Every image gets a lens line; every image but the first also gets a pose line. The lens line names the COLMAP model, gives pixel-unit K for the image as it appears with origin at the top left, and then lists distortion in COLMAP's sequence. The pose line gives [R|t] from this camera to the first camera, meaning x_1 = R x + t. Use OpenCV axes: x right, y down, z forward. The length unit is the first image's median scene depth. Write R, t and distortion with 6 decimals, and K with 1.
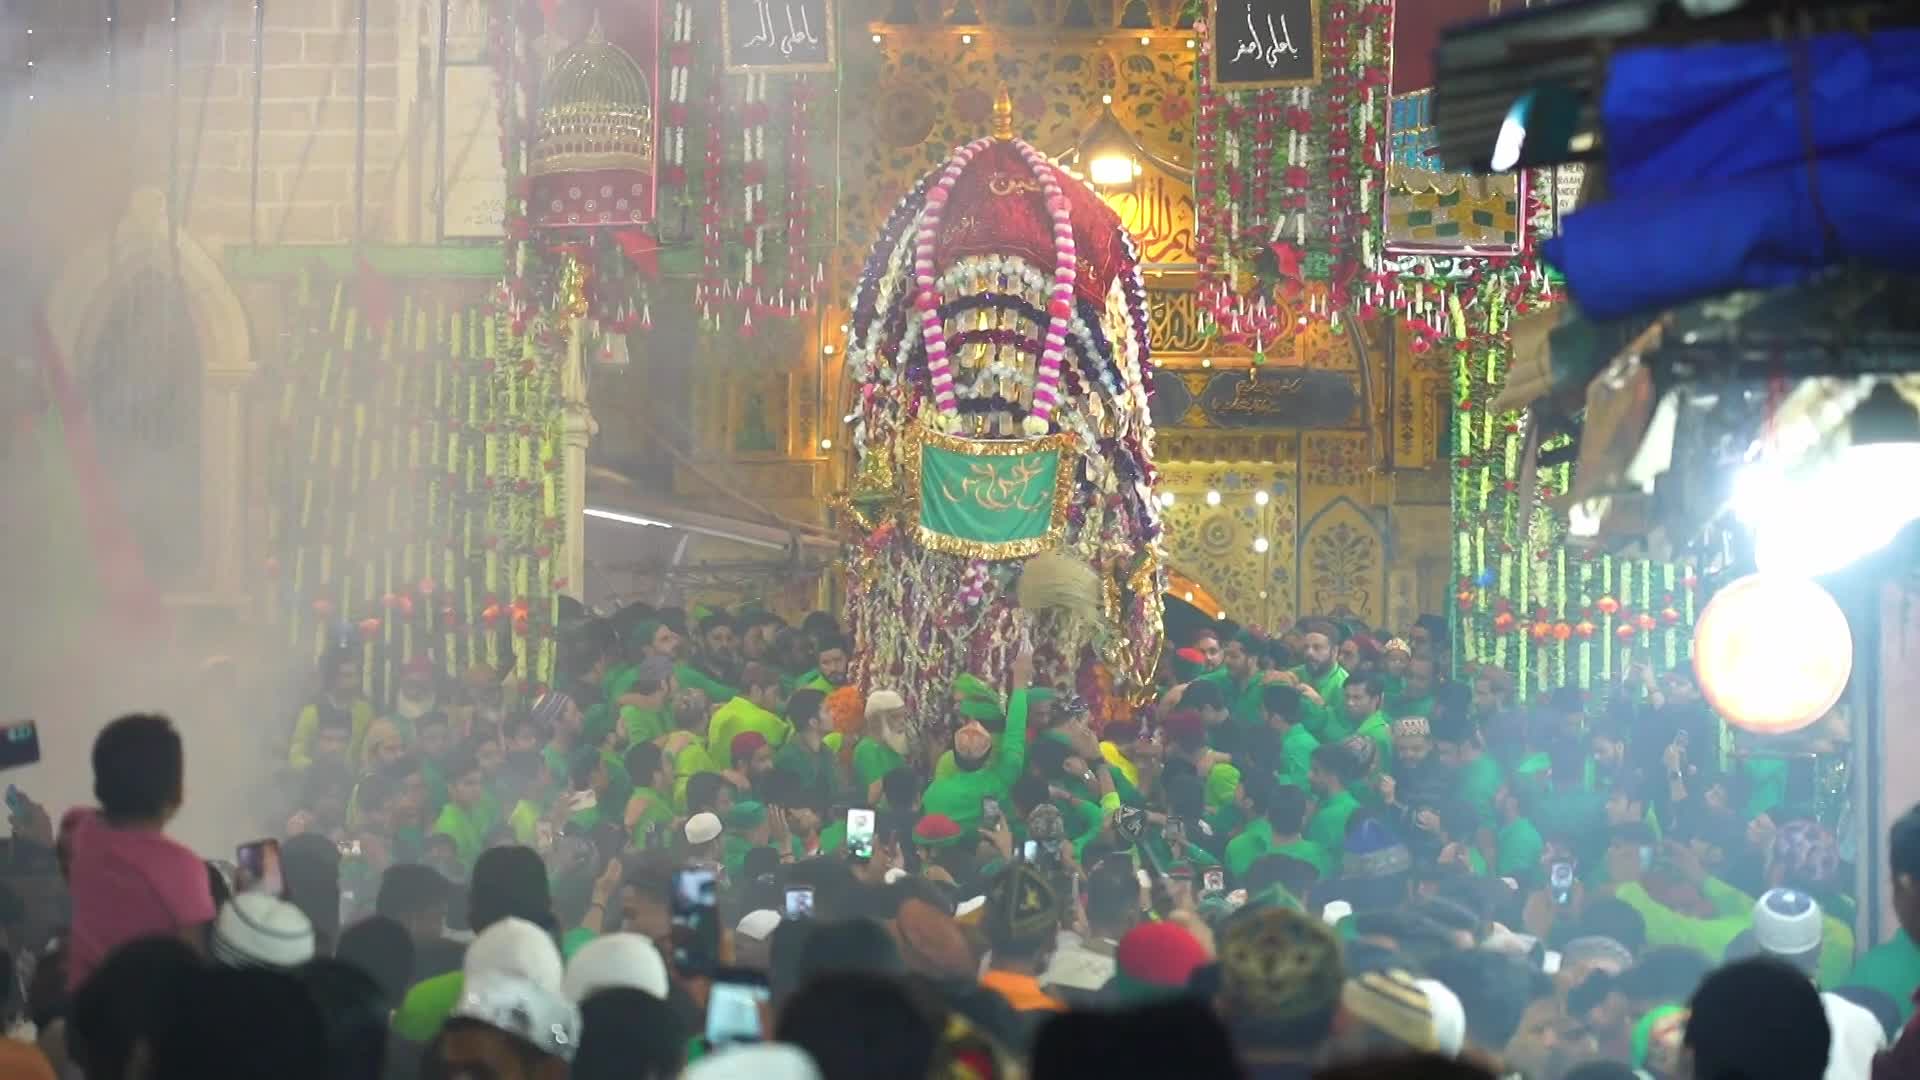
lens RADIAL K [[5784.1, 0, 960.0], [0, 5784.1, 540.0], [0, 0, 1]] dist [-0.026689, 0.803007]
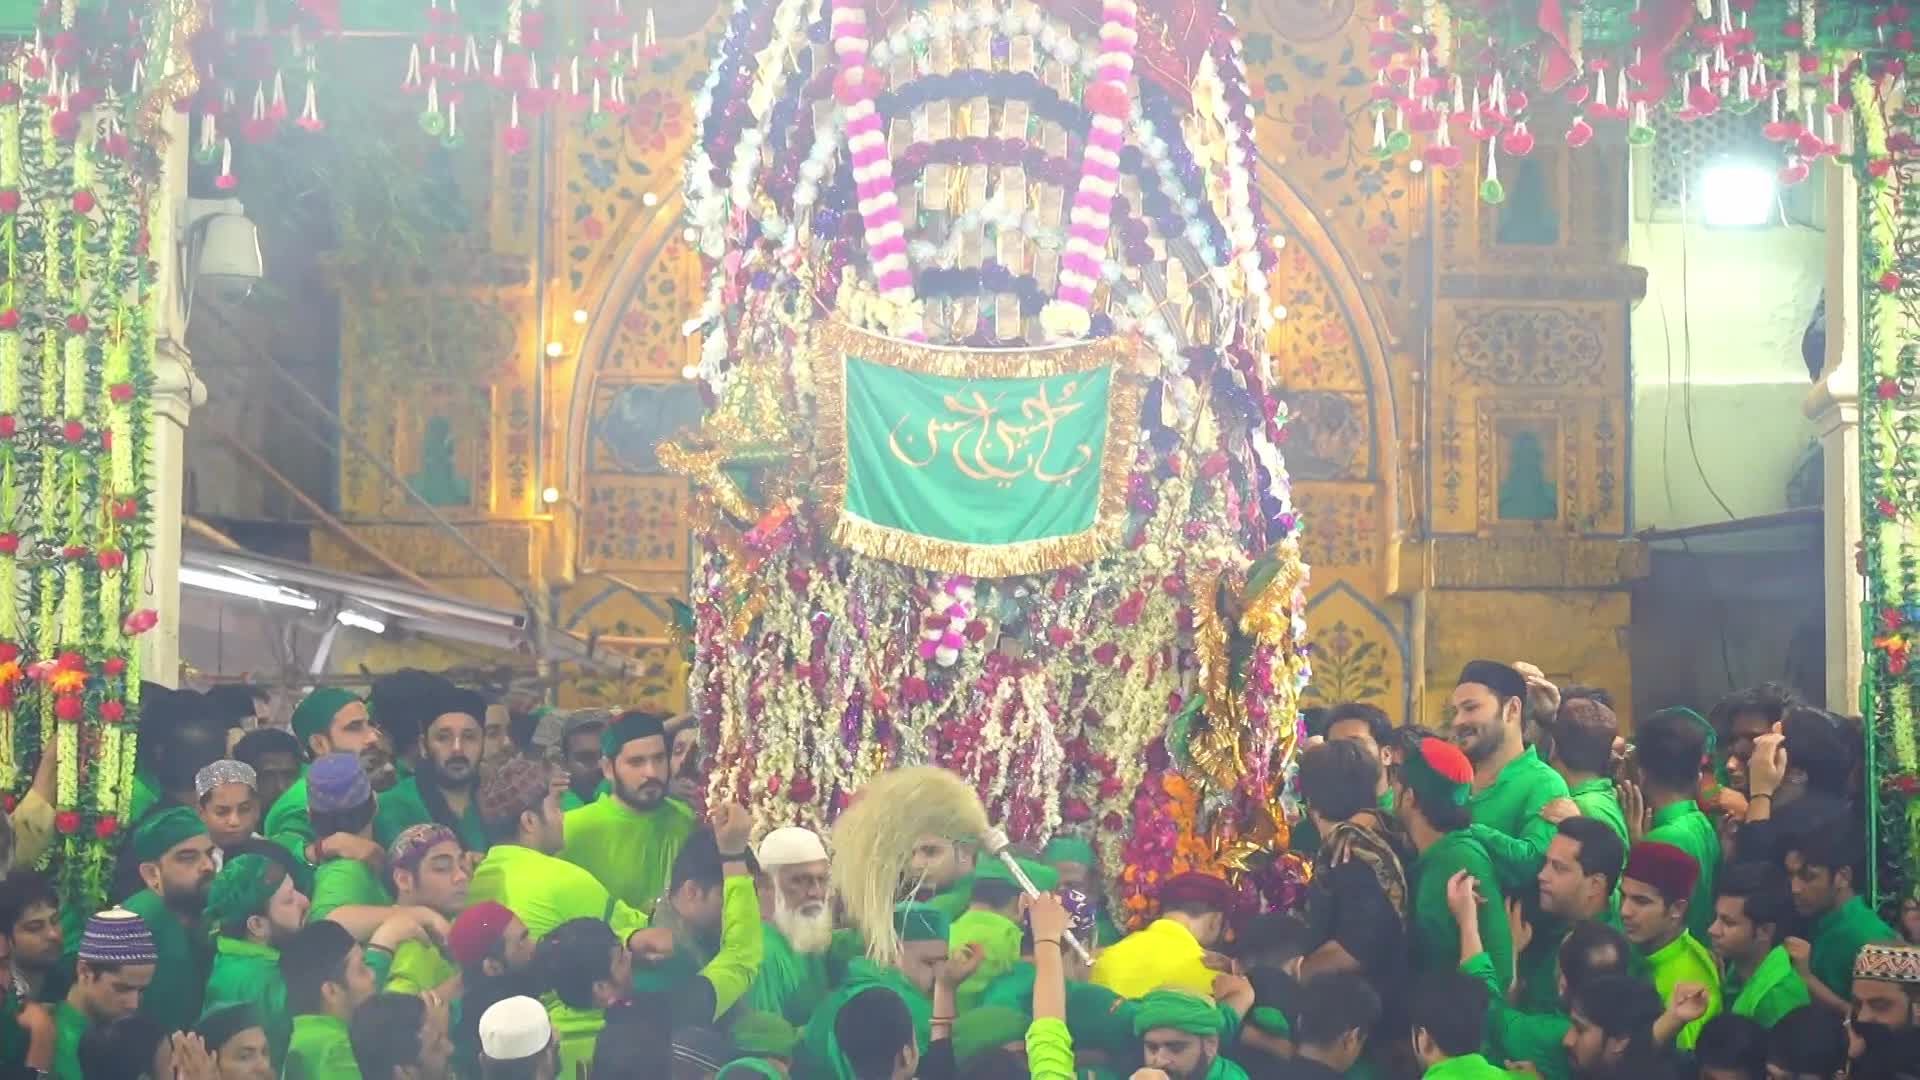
lens RADIAL K [[5784.1, 0, 960.0], [0, 5784.1, 540.0], [0, 0, 1]] dist [-0.026689, 0.803007]
pose [[0.997079, 0.003440, 0.076299, -0.035983], [0.000028, 0.998968, -0.045411, 0.023558], [-0.076376, 0.045281, 0.996050, 0.481541]]
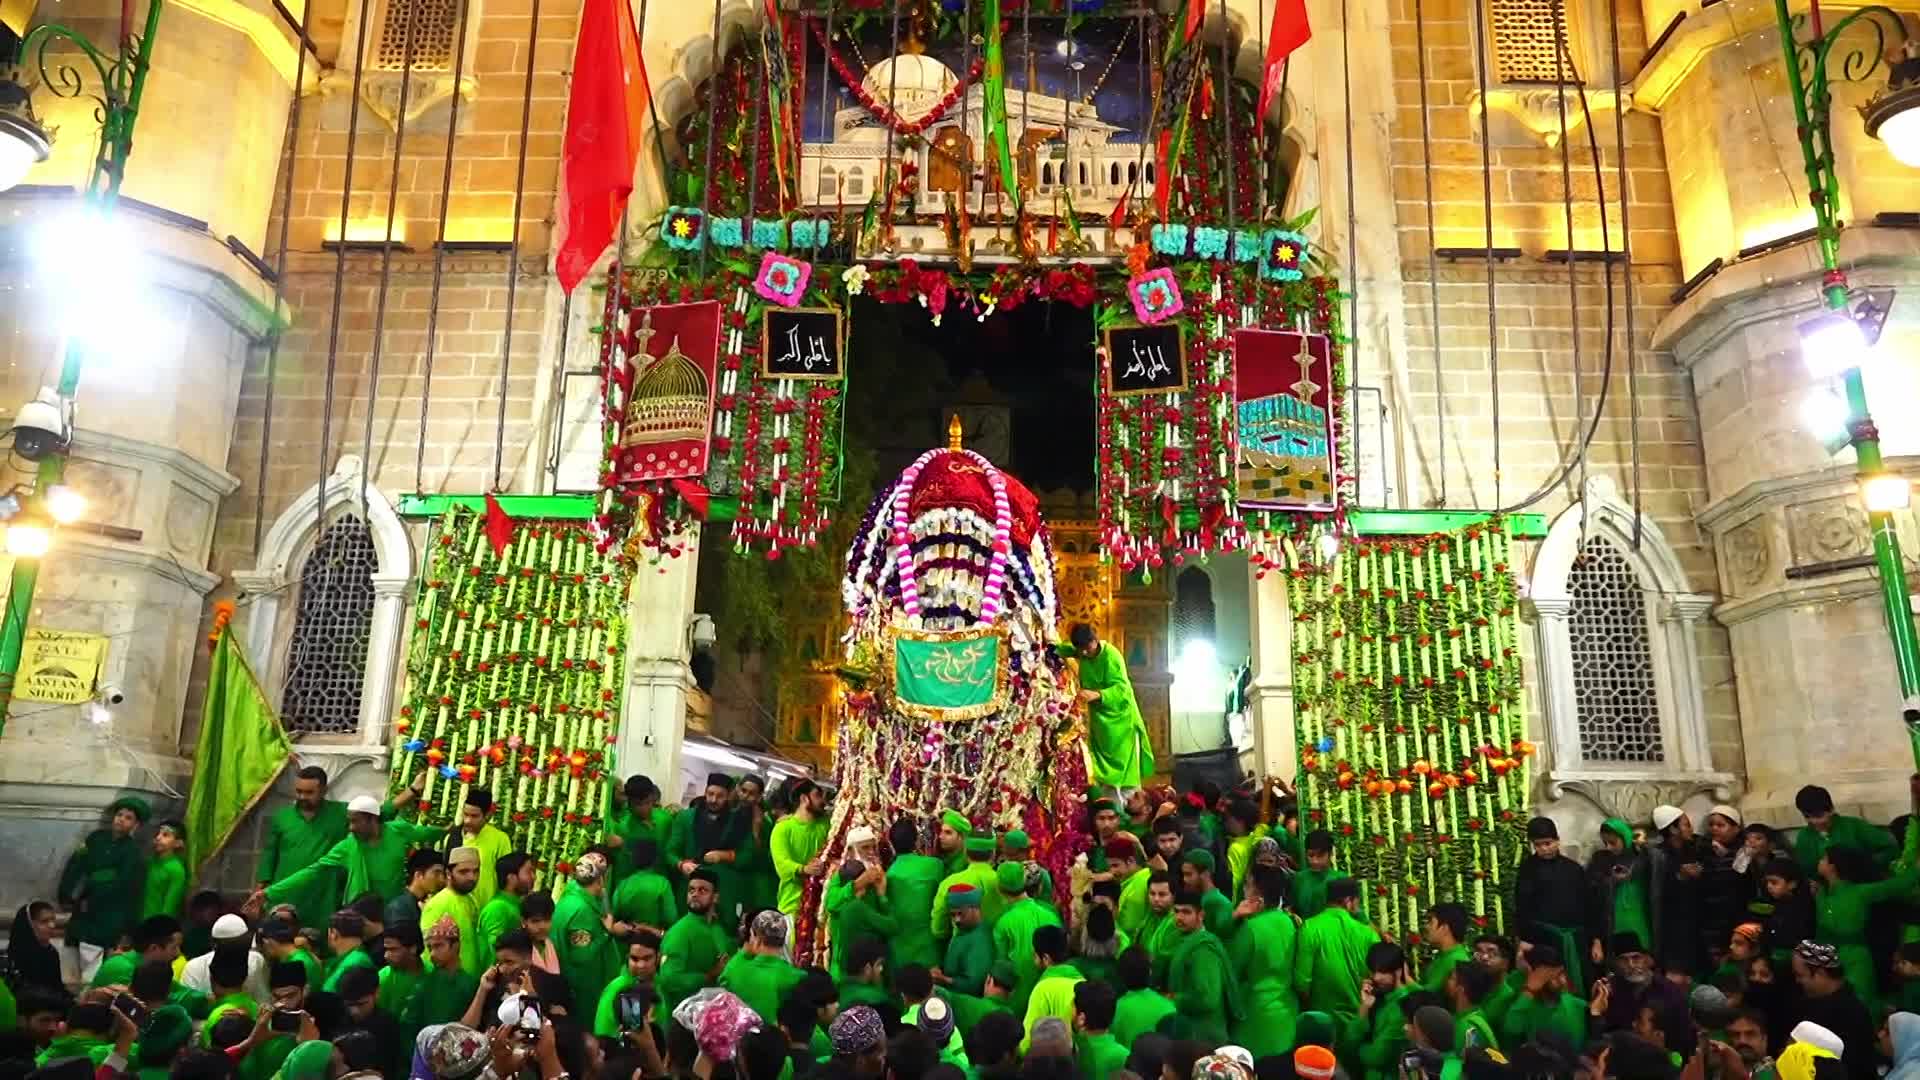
lens RADIAL K [[1319.5, 0, 960.0], [0, 1319.5, 540.0], [0, 0, 1]] dist [-0.022977, 0.007853]
pose [[0.998204, 0.027077, 0.053431, -0.009028], [-0.014010, 0.972796, -0.231240, 0.031106], [-0.058239, 0.230076, 0.971428, 0.695482]]
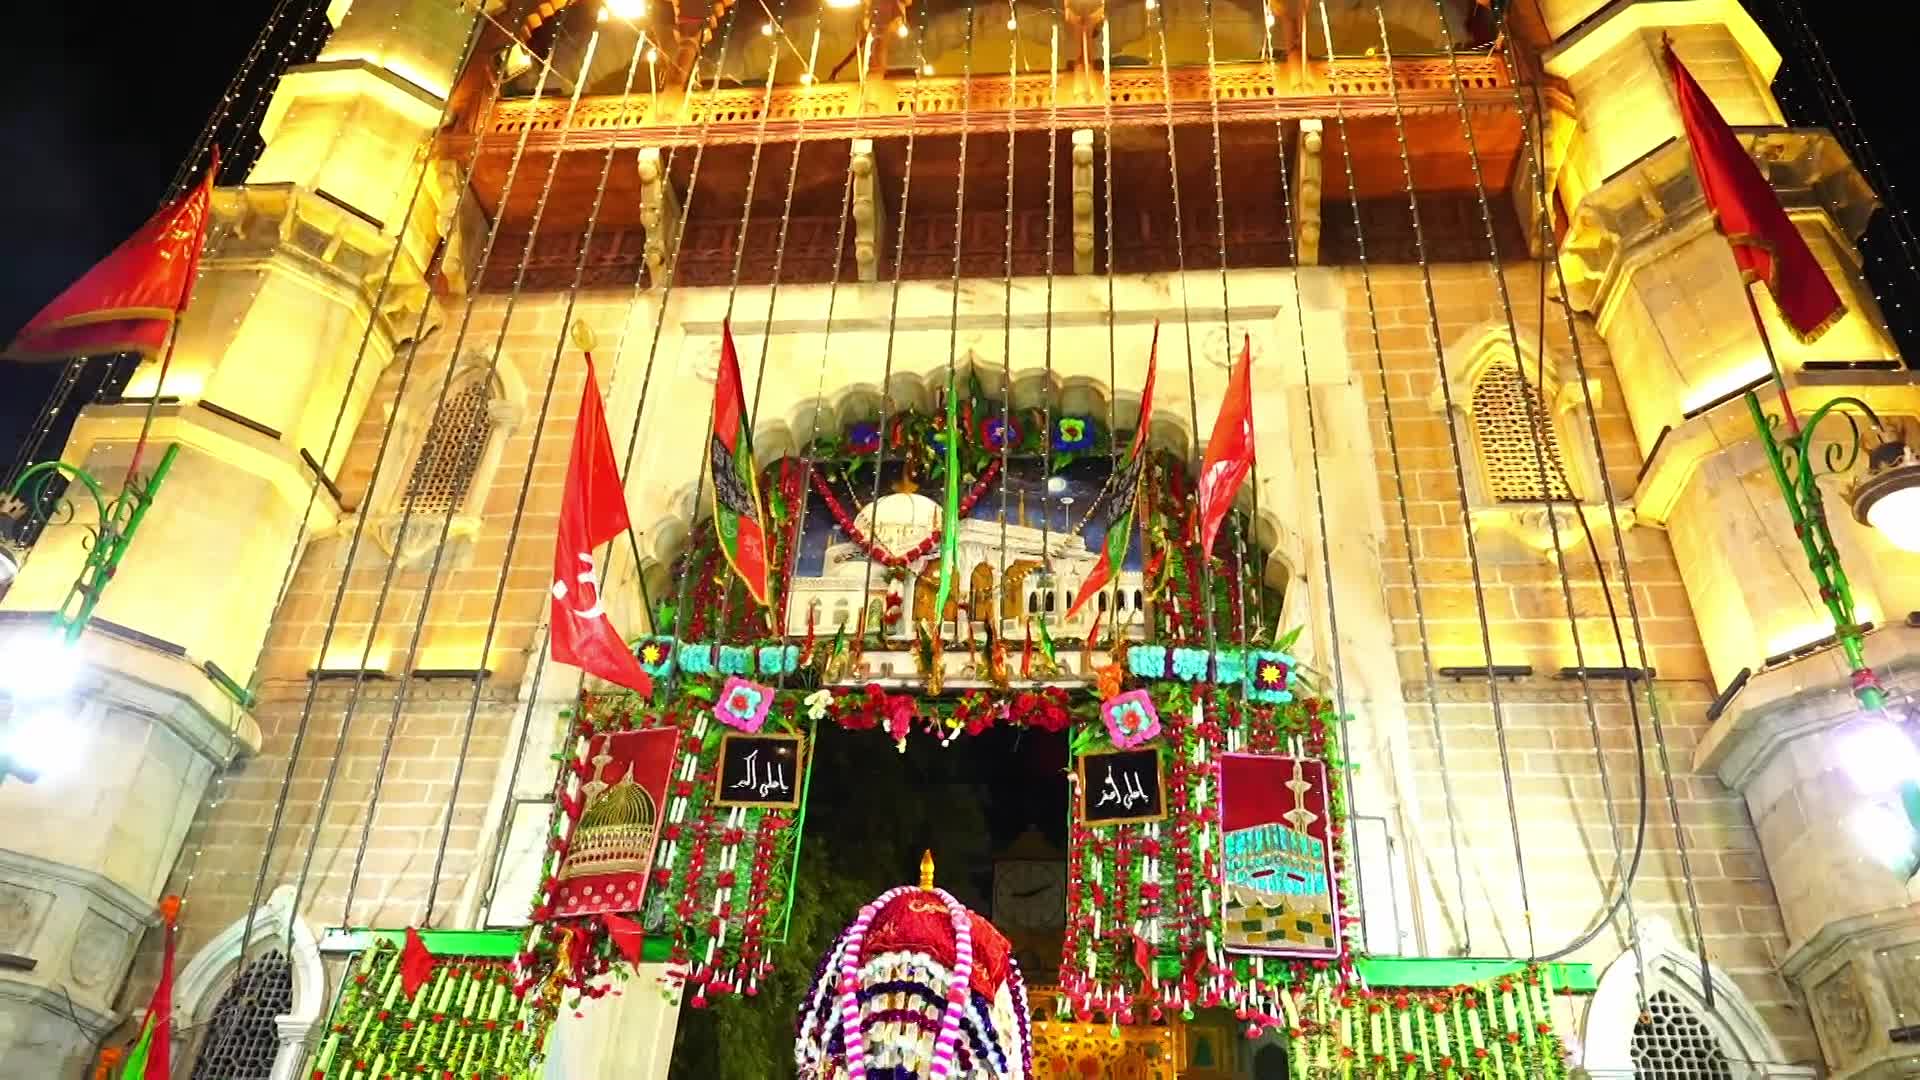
lens RADIAL K [[1319.5, 0, 960.0], [0, 1319.5, 540.0], [0, 0, 1]] dist [-0.022977, 0.007853]
pose [[0.998357, 0.025801, -0.051162, 0.029668], [-0.049802, 0.832294, -0.552092, 0.032950], [0.028337, 0.553733, 0.832212, 0.716051]]
